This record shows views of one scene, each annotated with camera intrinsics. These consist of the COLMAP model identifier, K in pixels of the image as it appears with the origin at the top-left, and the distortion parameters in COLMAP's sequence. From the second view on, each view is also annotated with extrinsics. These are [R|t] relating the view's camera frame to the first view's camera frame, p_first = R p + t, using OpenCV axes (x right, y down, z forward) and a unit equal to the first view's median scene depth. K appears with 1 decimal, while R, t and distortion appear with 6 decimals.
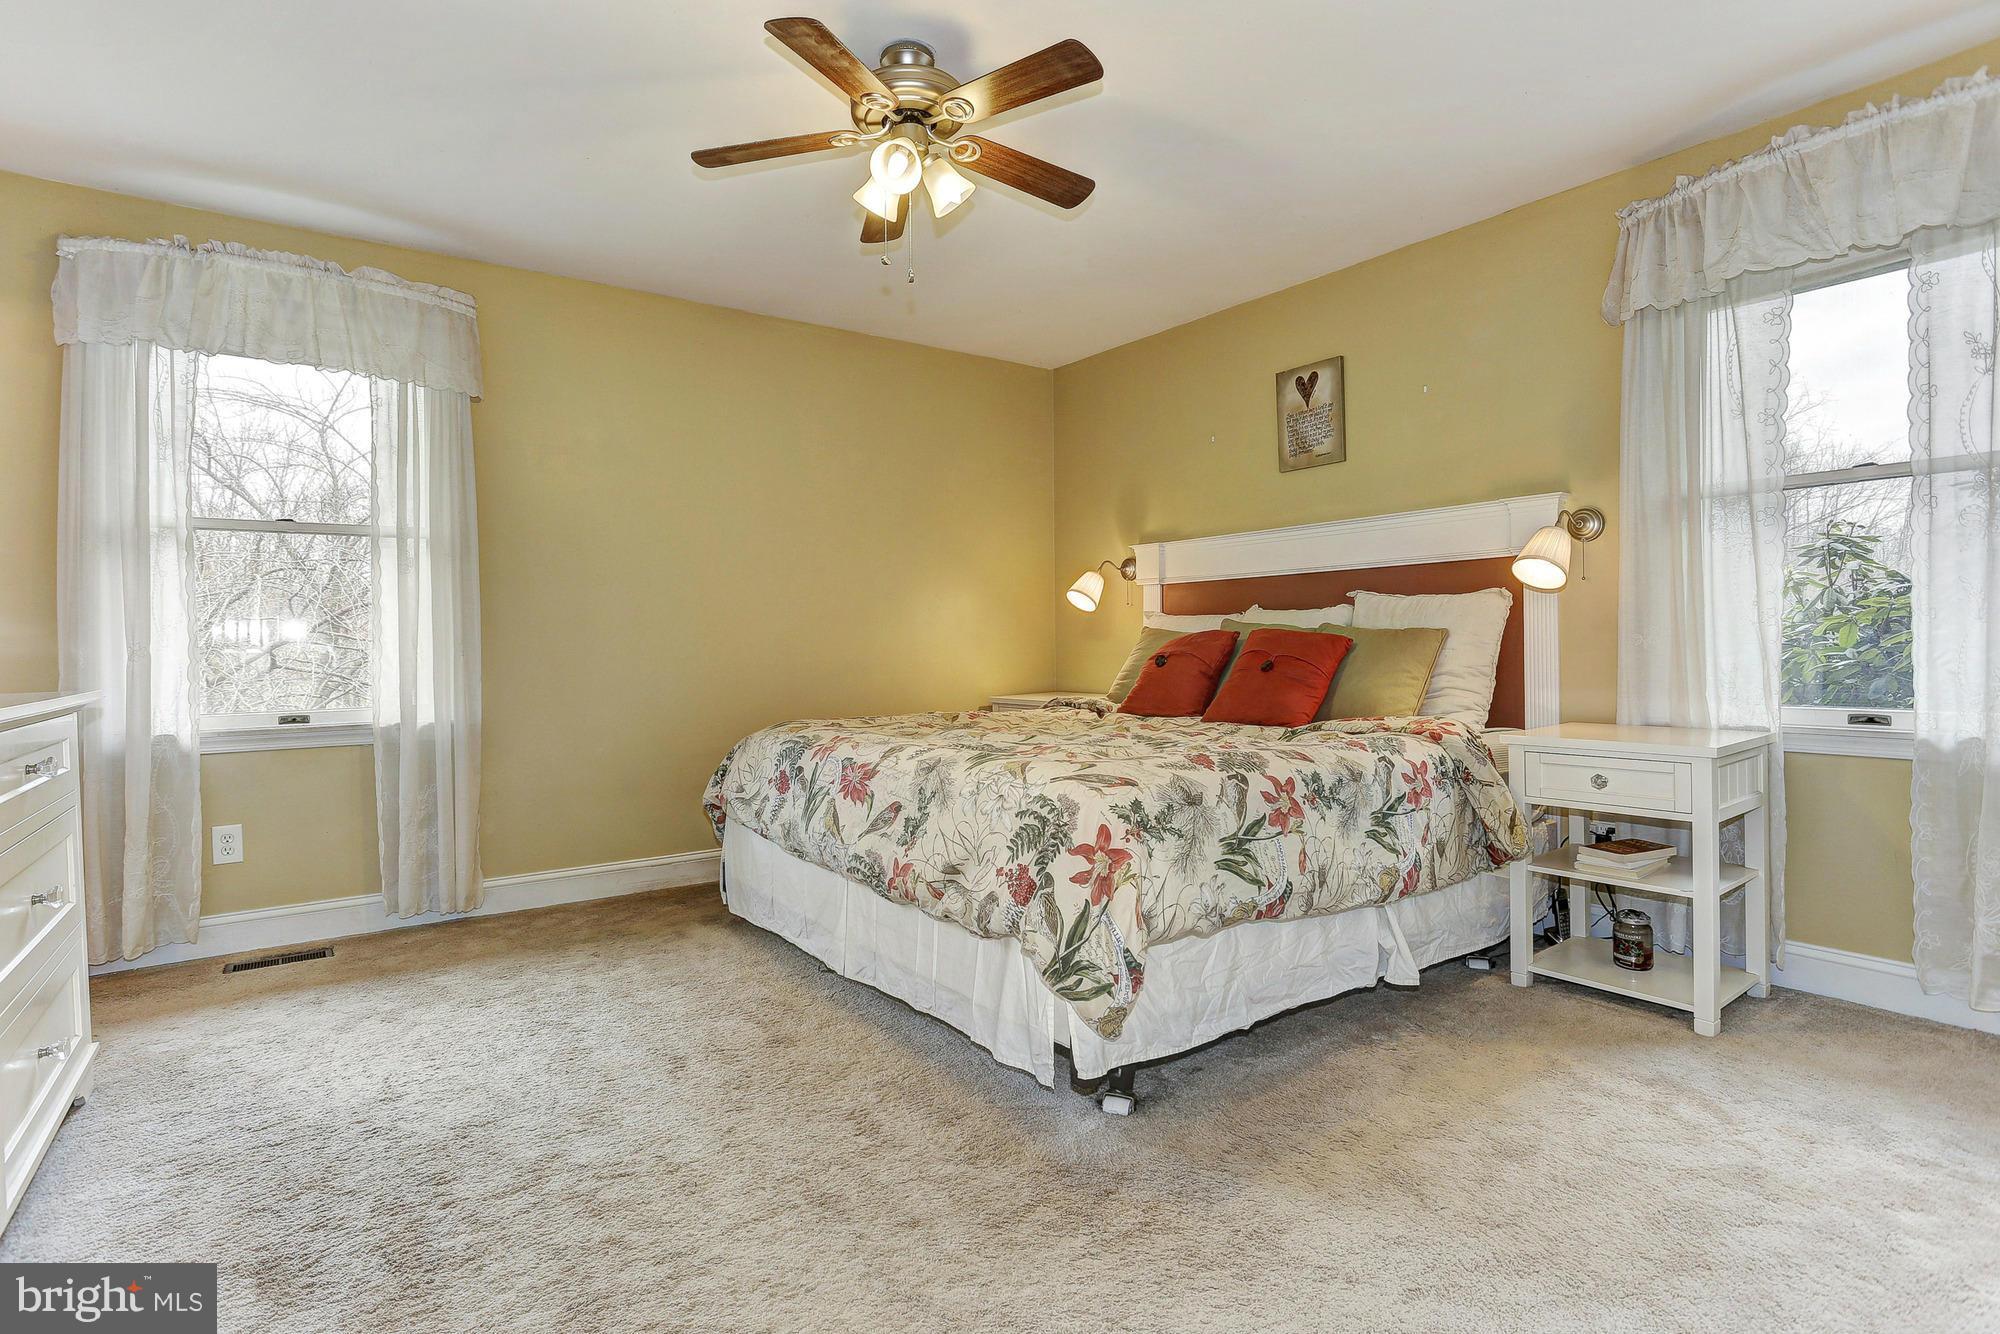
lens RADIAL K [[974.0, 0, 1000.0], [0, 974.0, 648.8], [0, 0, 1]] dist [-0.048886, 0.030146]
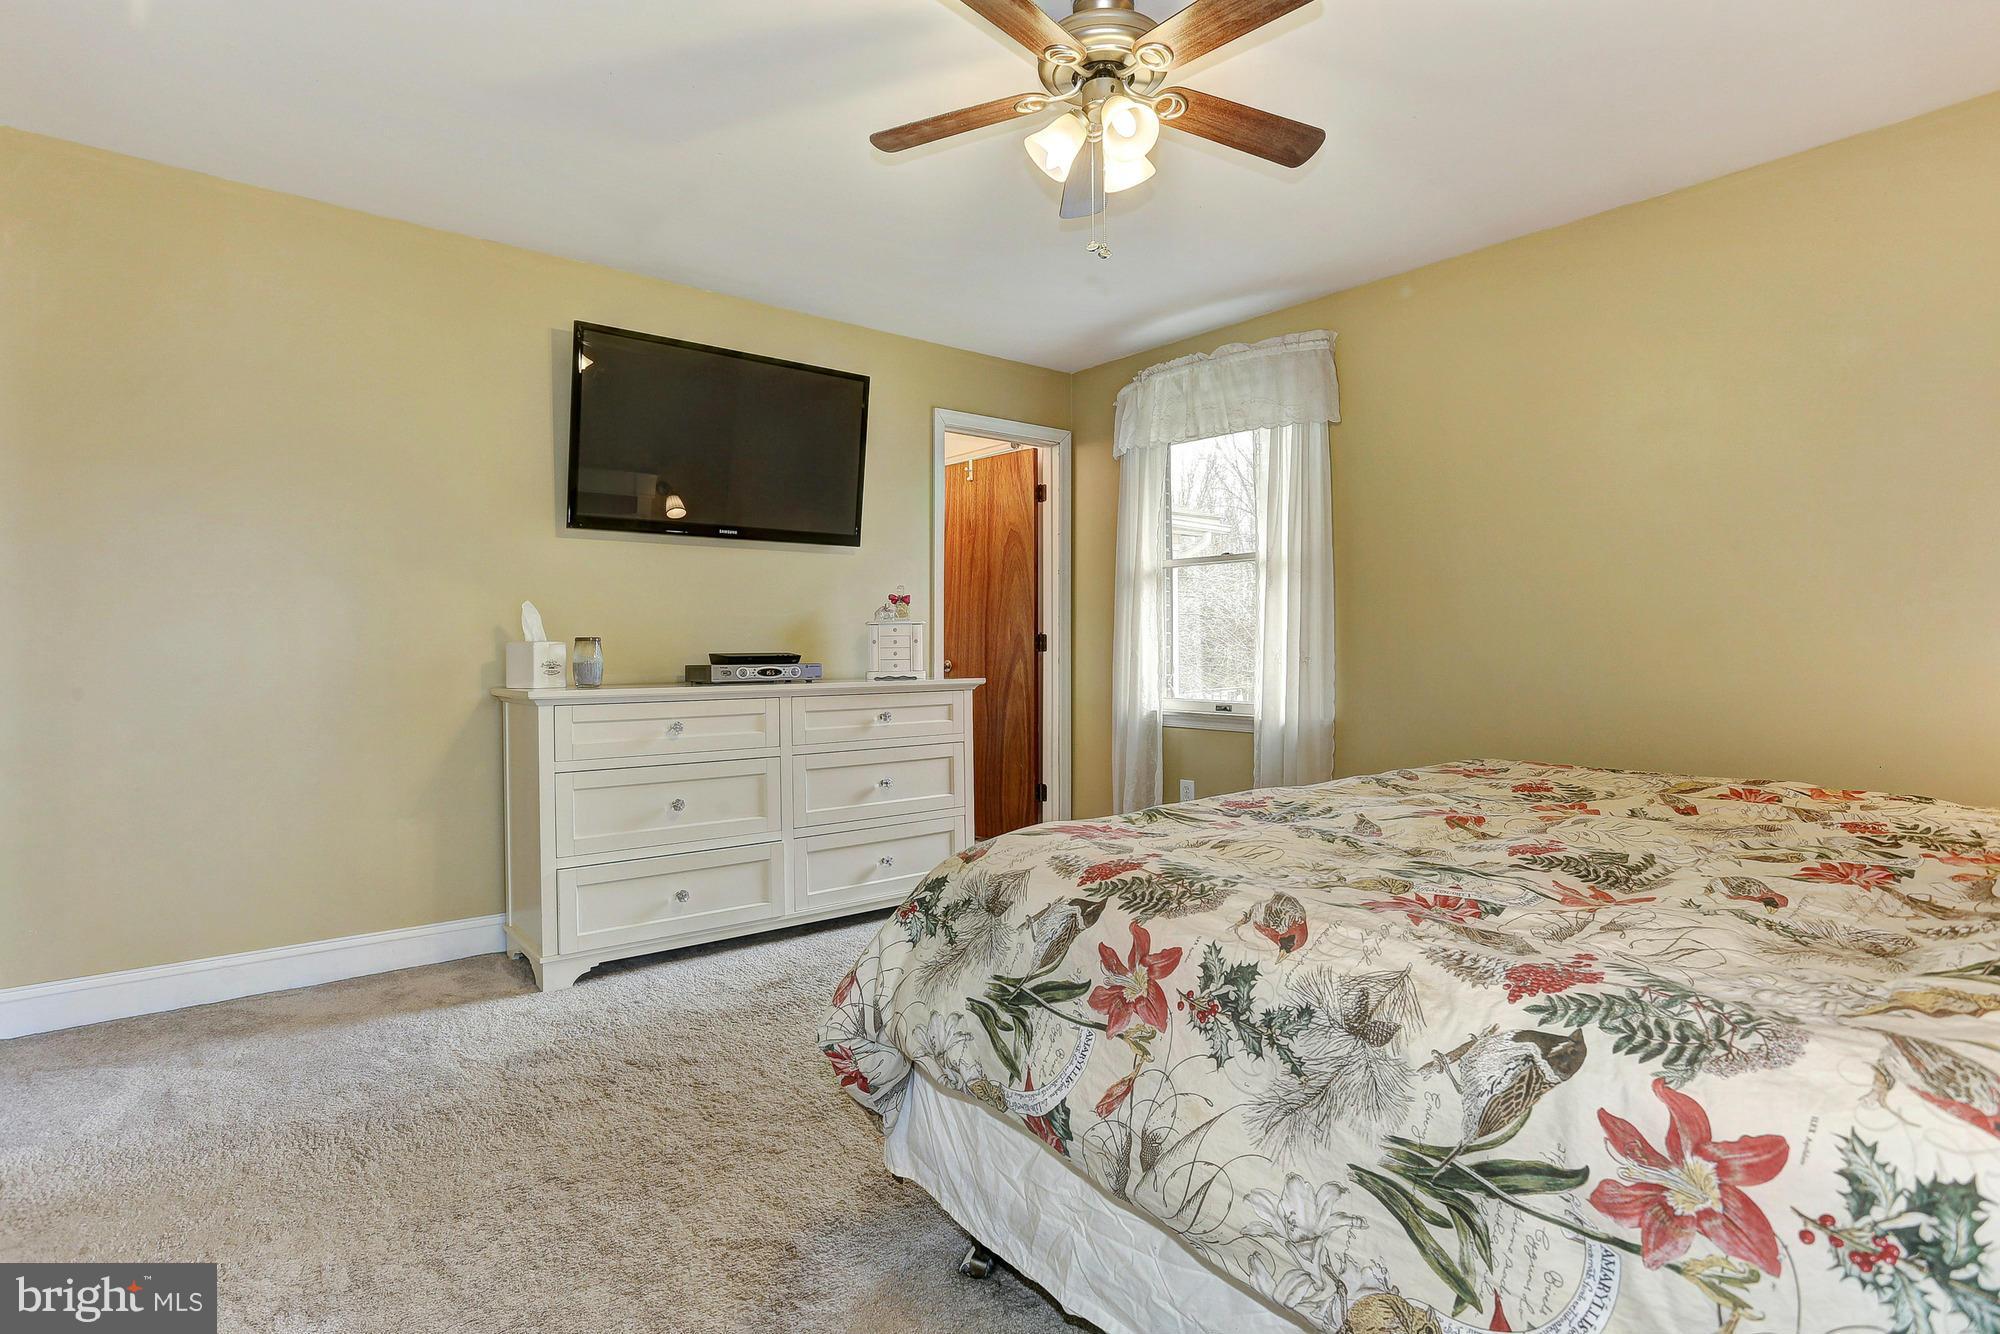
lens RADIAL K [[974.0, 0, 1000.0], [0, 974.0, 648.8], [0, 0, 1]] dist [-0.048886, 0.030146]
pose [[0.065356, 0.014439, -0.997758, 0.797356], [-0.002558, 0.999894, 0.014302, -0.036532], [0.997859, 0.001617, 0.065386, 0.849921]]
